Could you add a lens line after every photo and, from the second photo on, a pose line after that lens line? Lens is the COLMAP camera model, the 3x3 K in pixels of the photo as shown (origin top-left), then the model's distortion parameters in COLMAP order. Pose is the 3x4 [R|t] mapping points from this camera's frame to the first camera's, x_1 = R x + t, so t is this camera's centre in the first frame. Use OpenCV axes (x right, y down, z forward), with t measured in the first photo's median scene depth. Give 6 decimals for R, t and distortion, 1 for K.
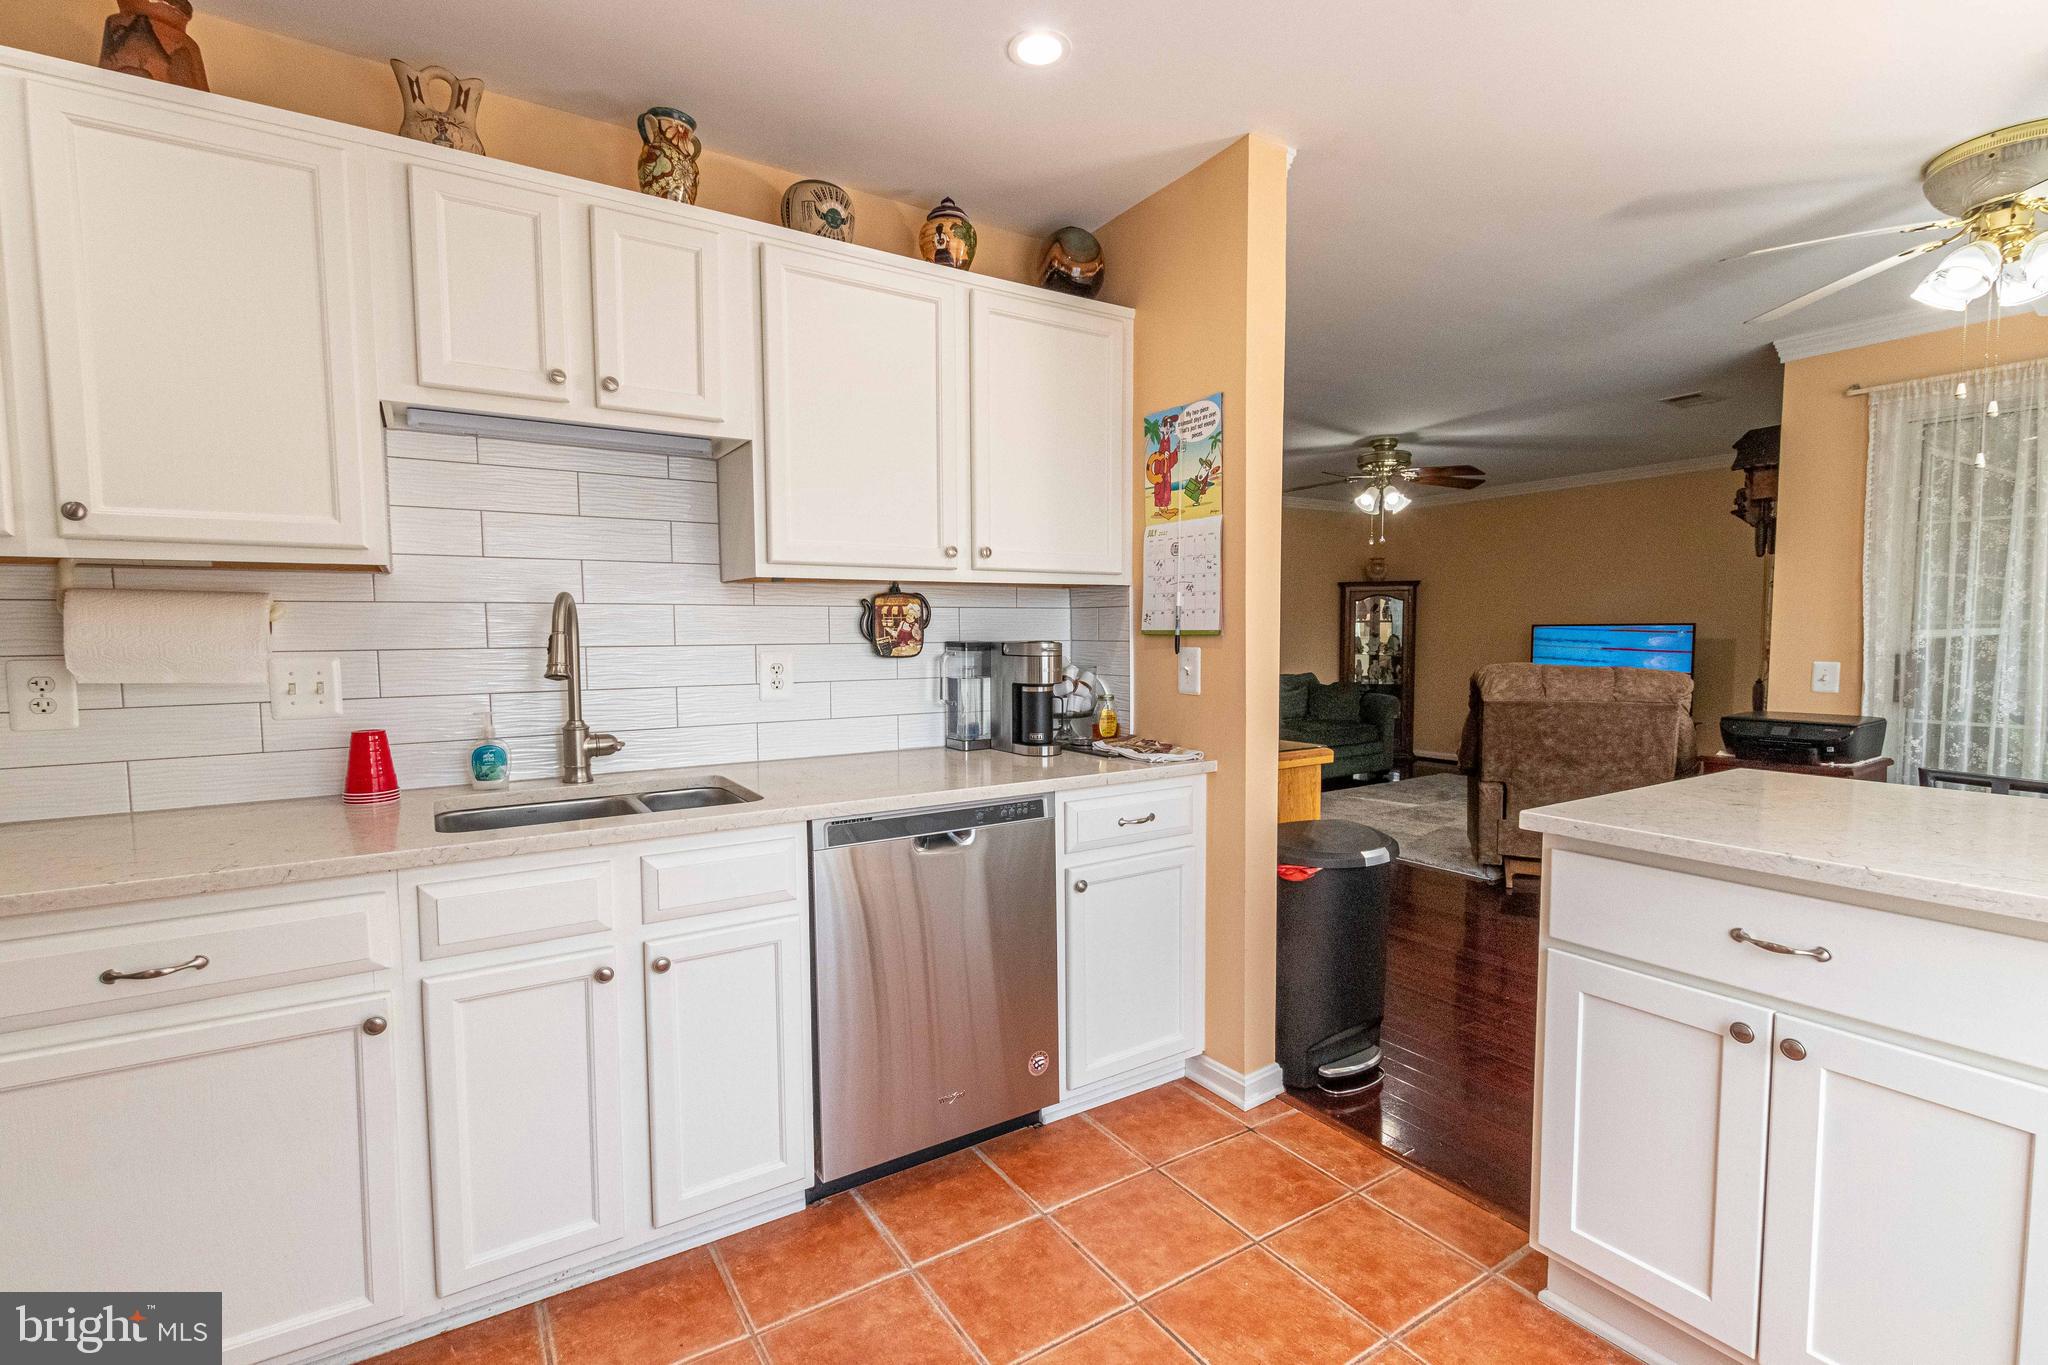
lens RADIAL K [[925.3, 0, 1018.6], [0, 925.3, 700.3], [0, 0, 1]] dist [0.006505, -0.004454]
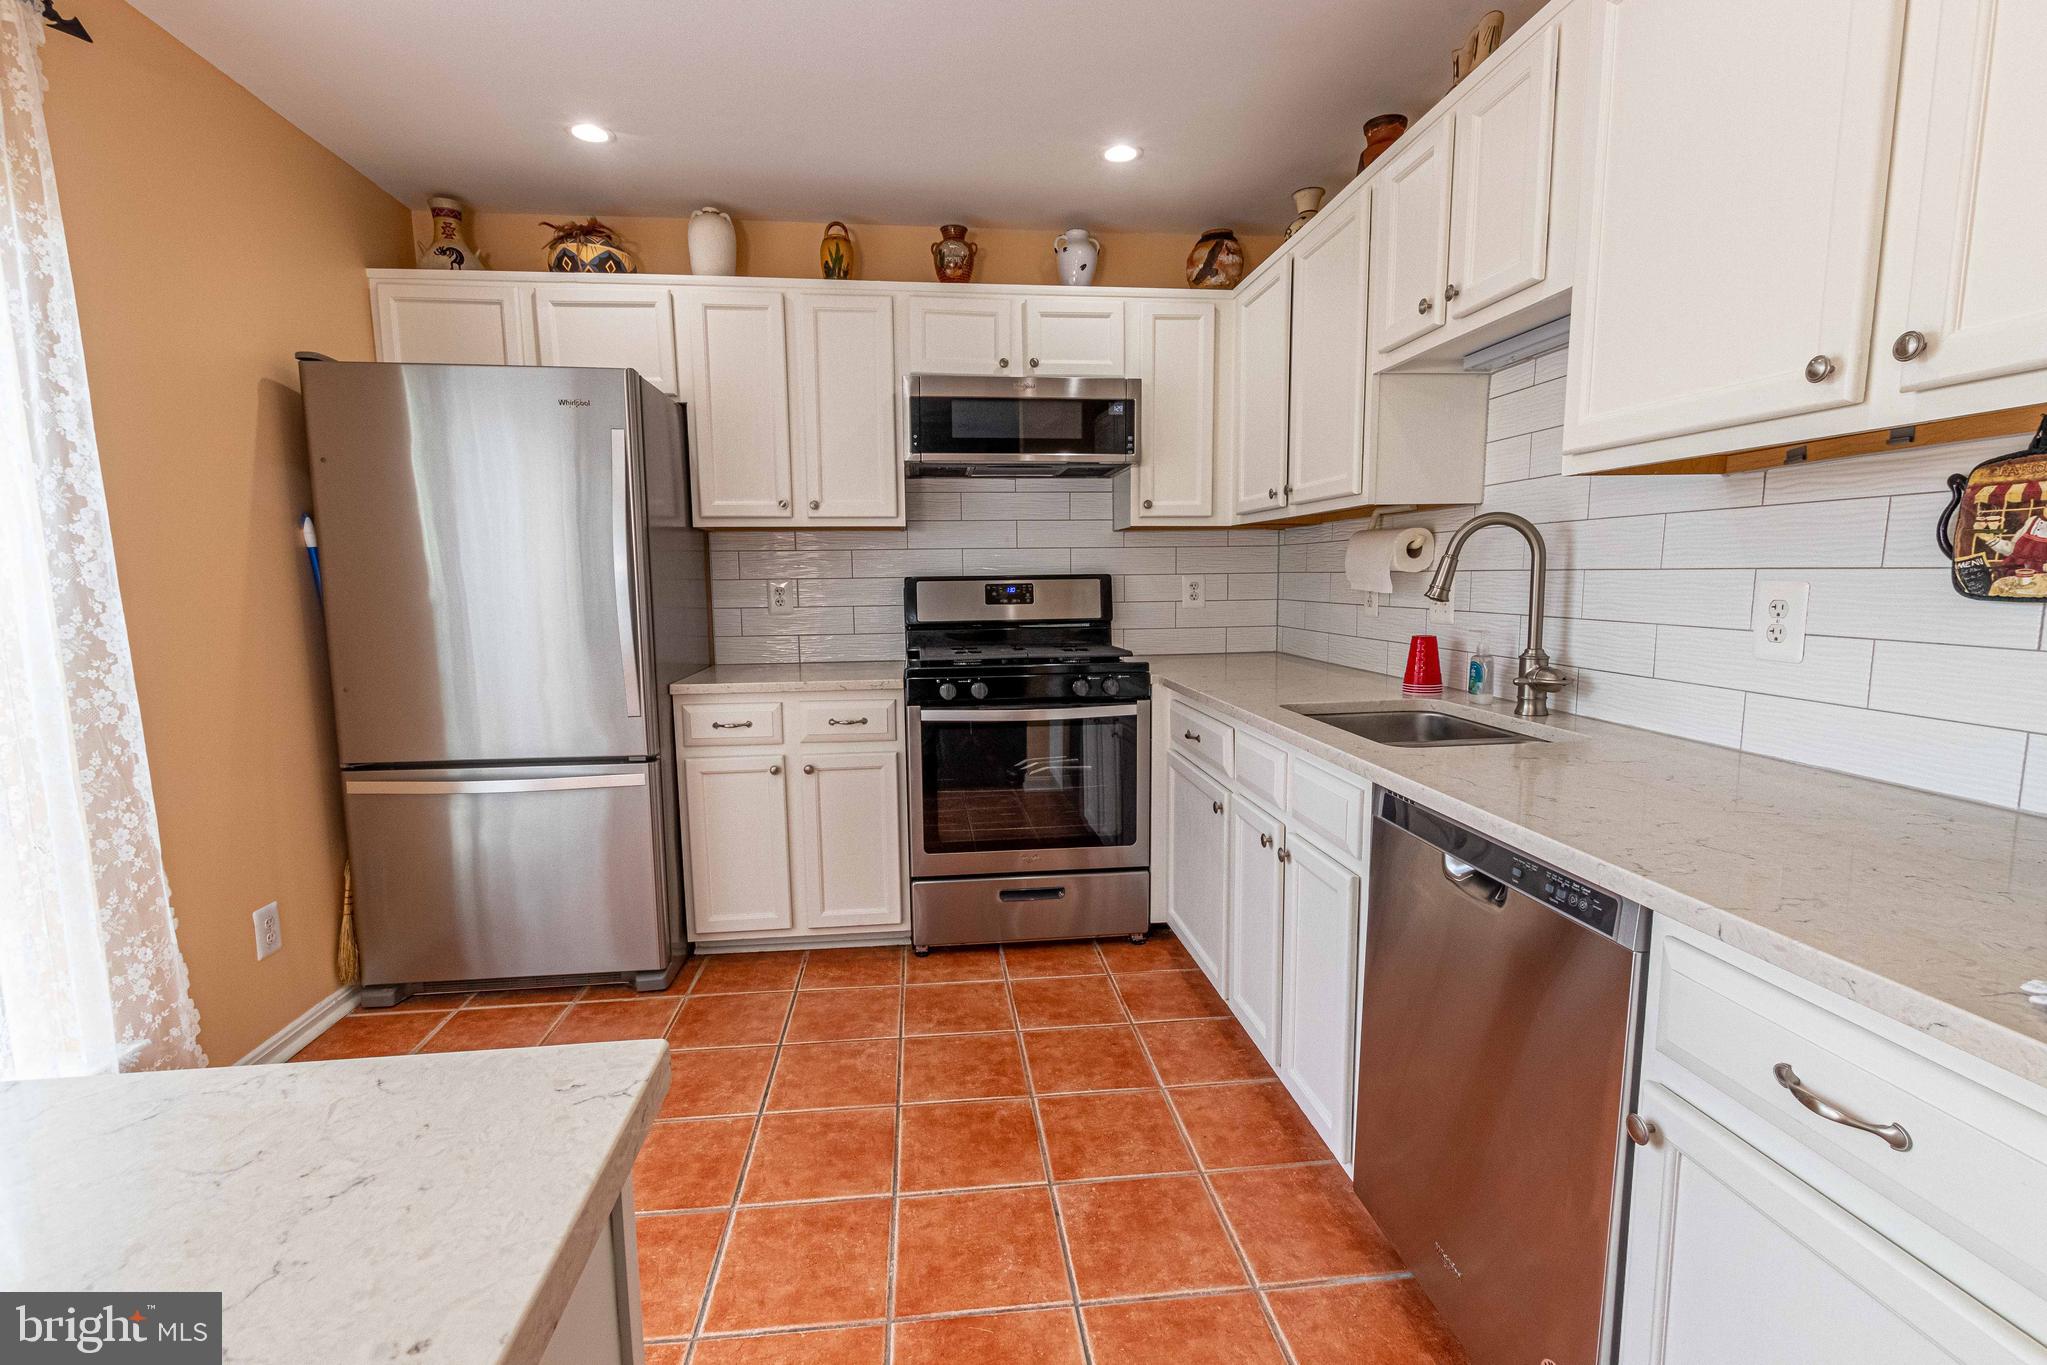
lens RADIAL K [[924.8, 0, 1018.5], [0, 924.8, 699.9], [0, 0, 1]] dist [-0.001320, 0.000055]
pose [[-0.444008, 0.133427, -0.886033, 0.568656], [-0.052937, 0.983217, 0.174590, -0.061133], [0.894458, 0.124424, -0.429493, 0.917838]]
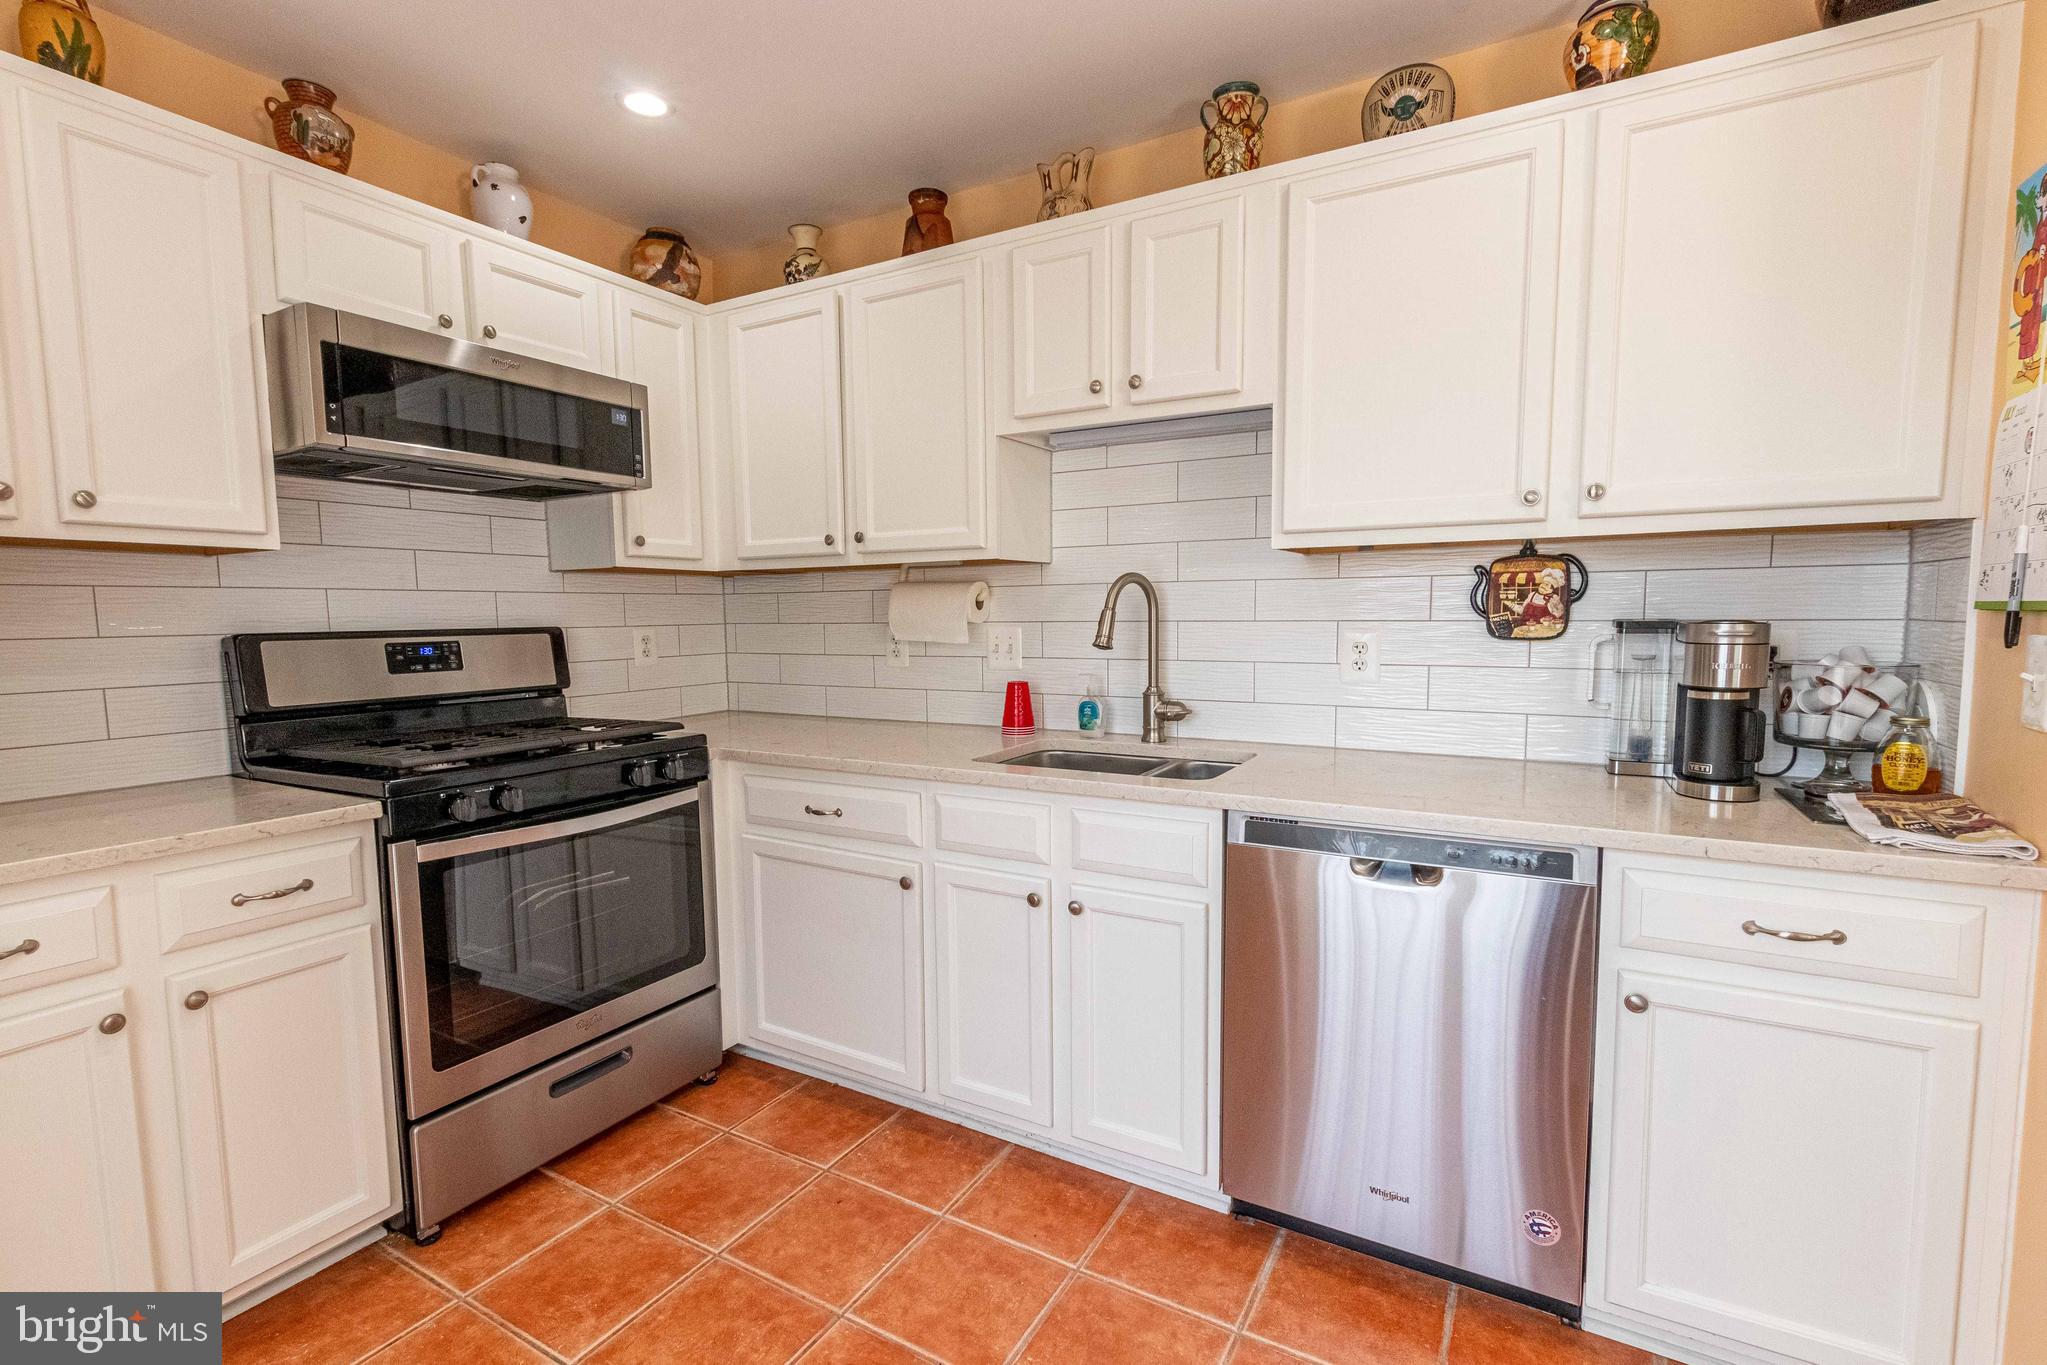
lens RADIAL K [[924.8, 0, 1018.1], [0, 924.8, 700.2], [0, 0, 1]] dist [0.006505, -0.004454]
pose [[0.461543, 0.086659, -0.882875, 0.427597], [-0.060385, 0.995978, 0.066193, -0.025781], [0.885060, 0.022762, 0.464920, 0.324682]]
